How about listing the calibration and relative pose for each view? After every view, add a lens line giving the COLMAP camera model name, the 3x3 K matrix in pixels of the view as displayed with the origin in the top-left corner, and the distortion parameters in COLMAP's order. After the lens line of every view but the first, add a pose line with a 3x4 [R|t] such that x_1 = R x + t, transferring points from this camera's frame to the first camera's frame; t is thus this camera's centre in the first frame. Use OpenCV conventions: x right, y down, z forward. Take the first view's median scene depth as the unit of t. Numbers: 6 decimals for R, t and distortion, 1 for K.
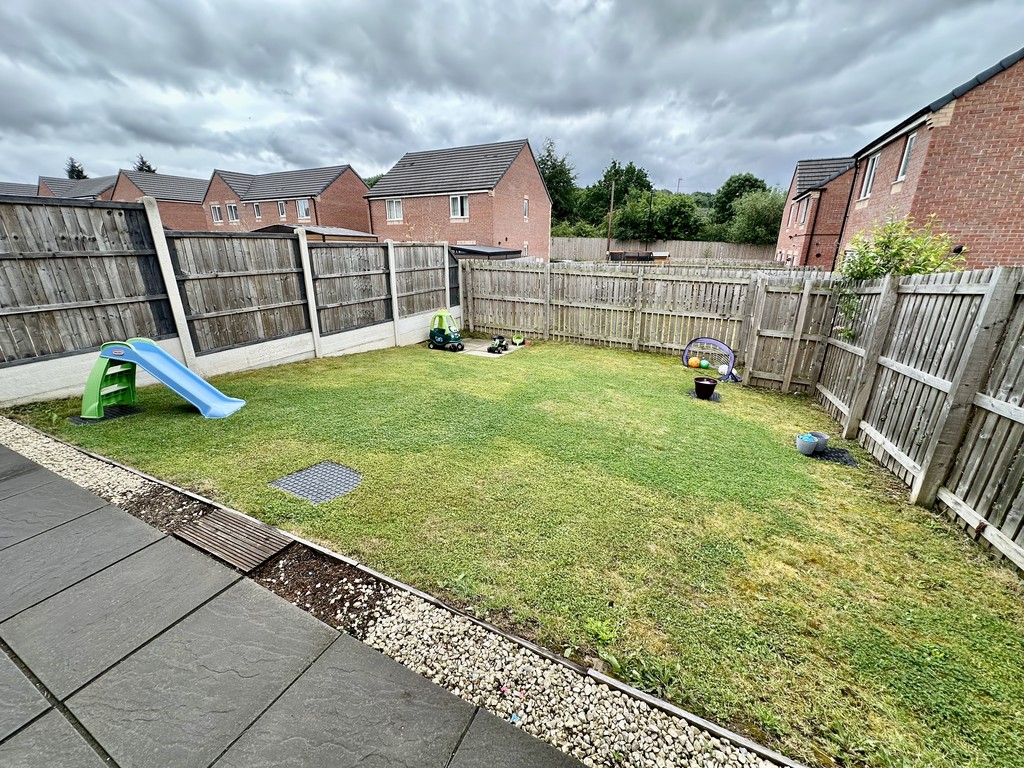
lens RADIAL K [[408.7, 0, 510.5], [0, 408.7, 381.7], [0, 0, 1]] dist [-0.002349, 0.000838]
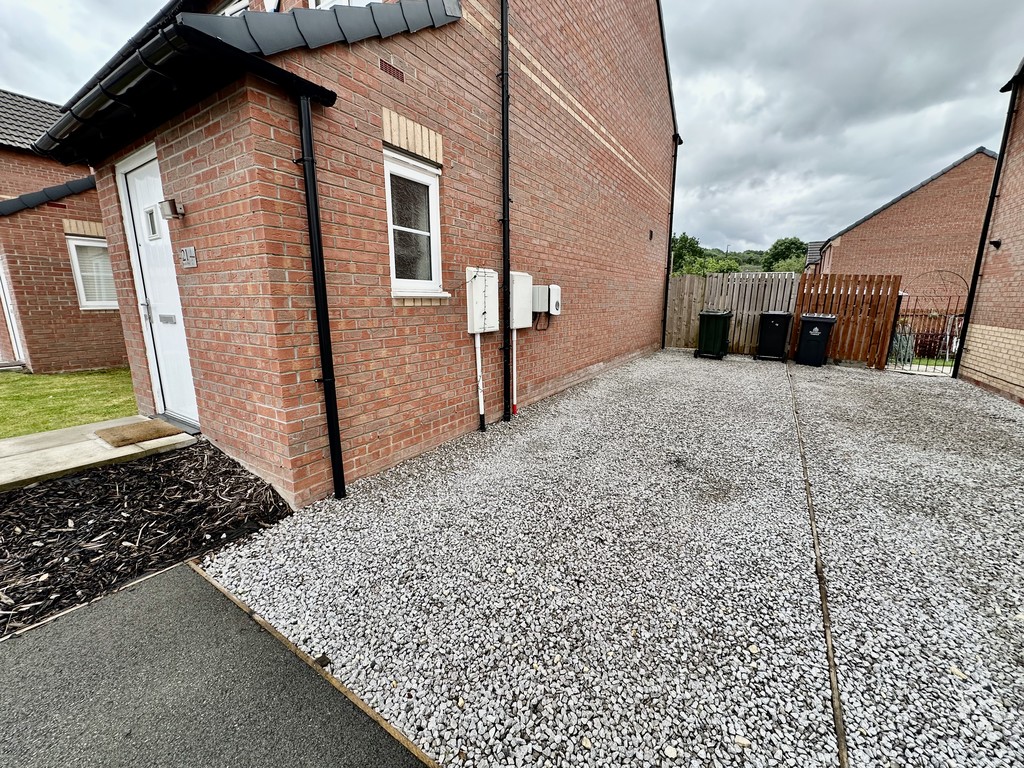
lens RADIAL K [[408.7, 0, 510.5], [0, 408.7, 381.7], [0, 0, 1]] dist [-0.002349, 0.000838]
pose [[0.993183, 0.021619, -0.114540, -0.415424], [-0.036117, 0.991366, -0.126054, 0.411628], [0.110826, 0.129332, 0.985389, -1.151306]]
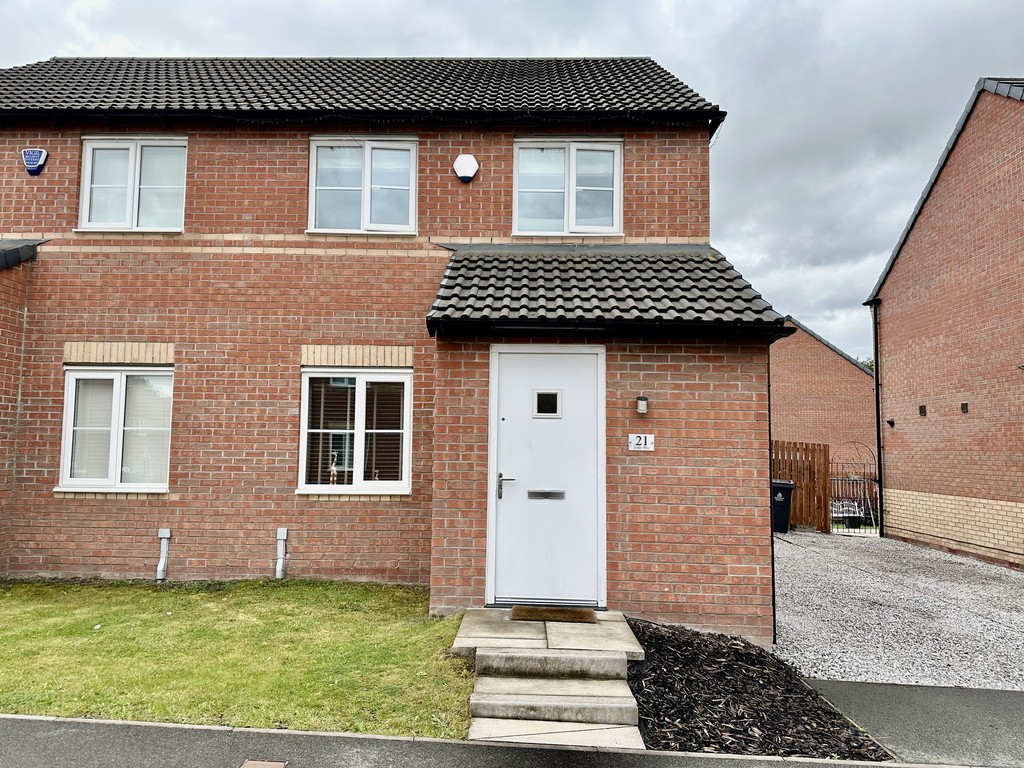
lens RADIAL K [[713.6, 0, 512.0], [0, 713.6, 384.0], [0, 0, 1]] dist [0.083364, -0.114052]
pose [[0.909630, 0.053841, 0.411915, -1.015925], [0.116220, 0.918988, -0.376767, 0.462714], [-0.398831, 0.390591, 0.829682, -1.370597]]
